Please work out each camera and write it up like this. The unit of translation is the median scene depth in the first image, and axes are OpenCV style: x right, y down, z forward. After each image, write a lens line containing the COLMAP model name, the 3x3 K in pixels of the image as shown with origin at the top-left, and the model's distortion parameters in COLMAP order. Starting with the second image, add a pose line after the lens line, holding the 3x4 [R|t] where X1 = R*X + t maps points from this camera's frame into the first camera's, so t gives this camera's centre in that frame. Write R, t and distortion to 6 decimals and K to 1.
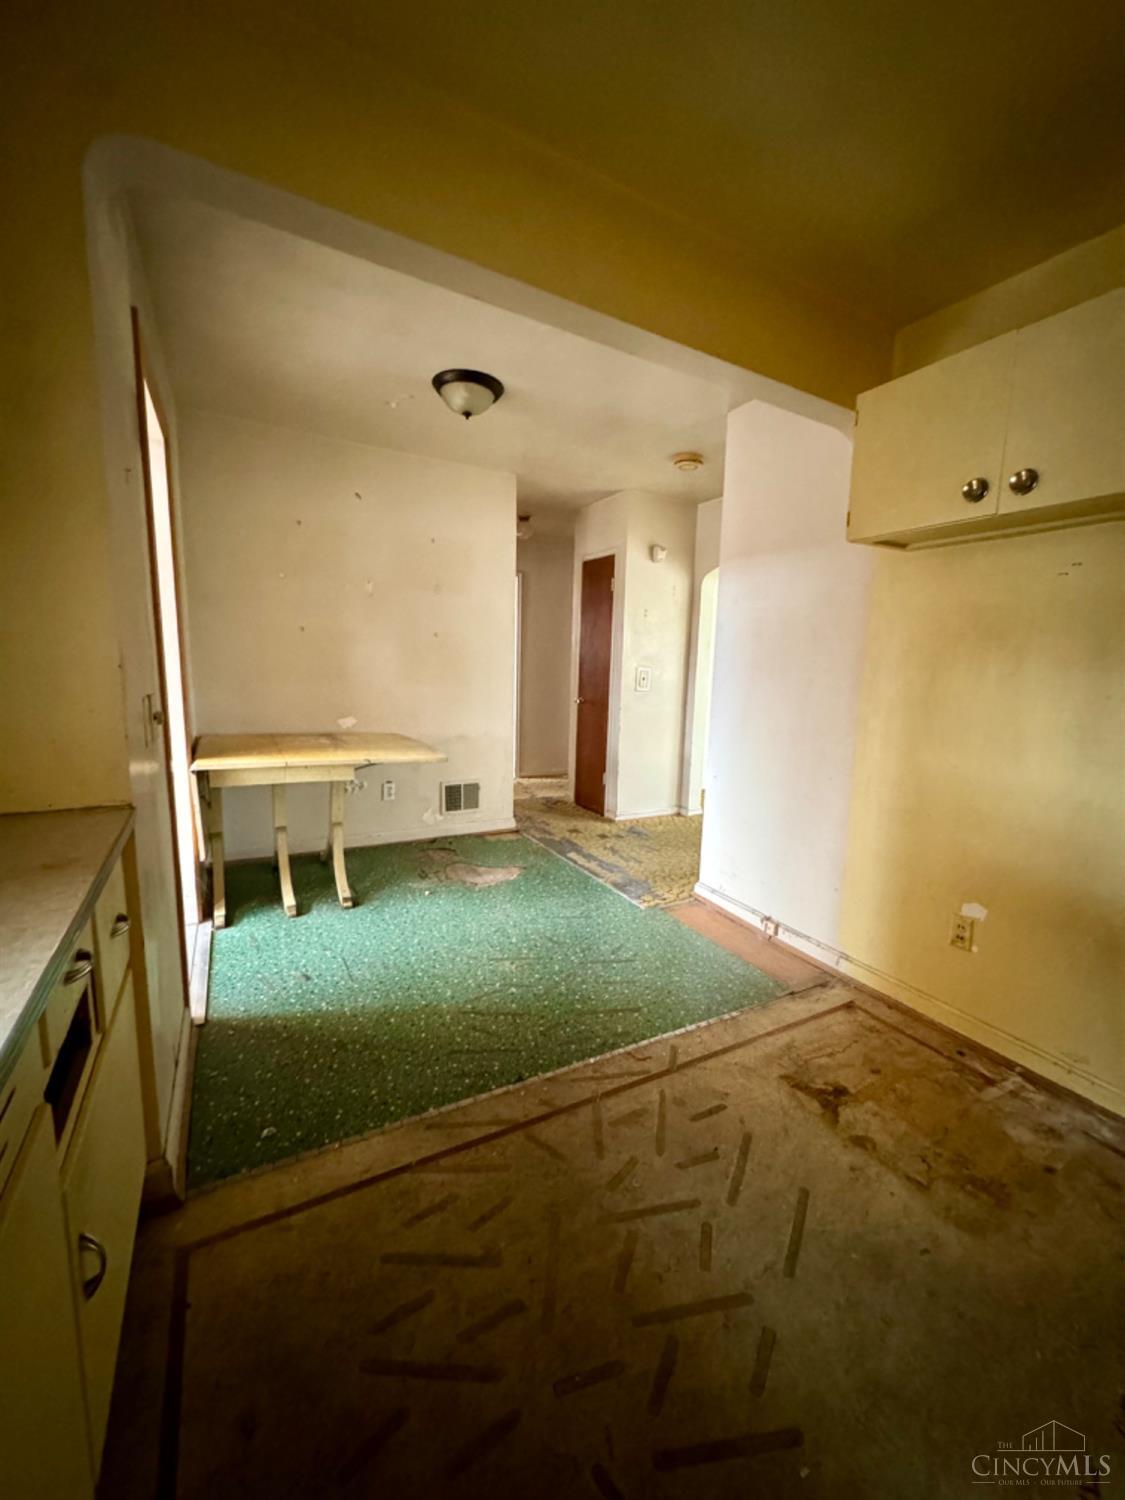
lens RADIAL K [[596.9, 0, 562.5], [0, 596.9, 750.0], [0, 0, 1]] dist [-0.001775, 0.000383]
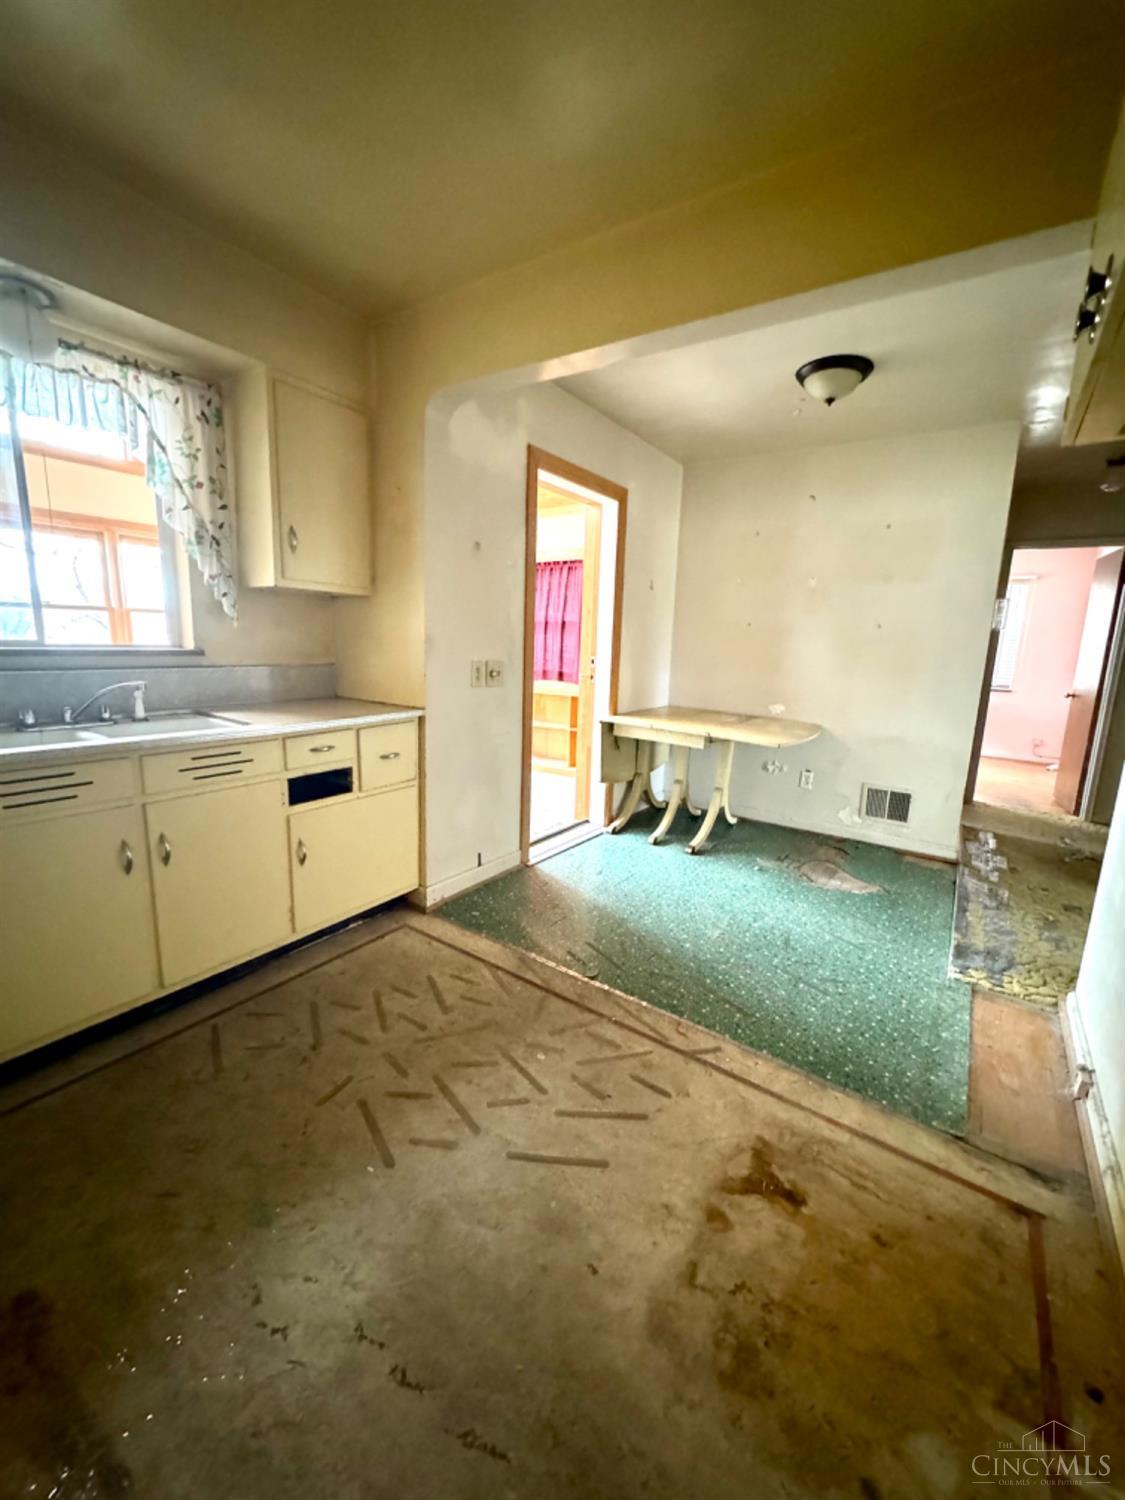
lens RADIAL K [[596.9, 0, 562.5], [0, 596.9, 750.0], [0, 0, 1]] dist [-0.001775, 0.000383]
pose [[0.438362, 0.148037, -0.886523, 0.766378], [-0.154285, 0.984096, 0.088041, -0.011992], [0.885457, 0.098183, 0.454230, 0.276065]]
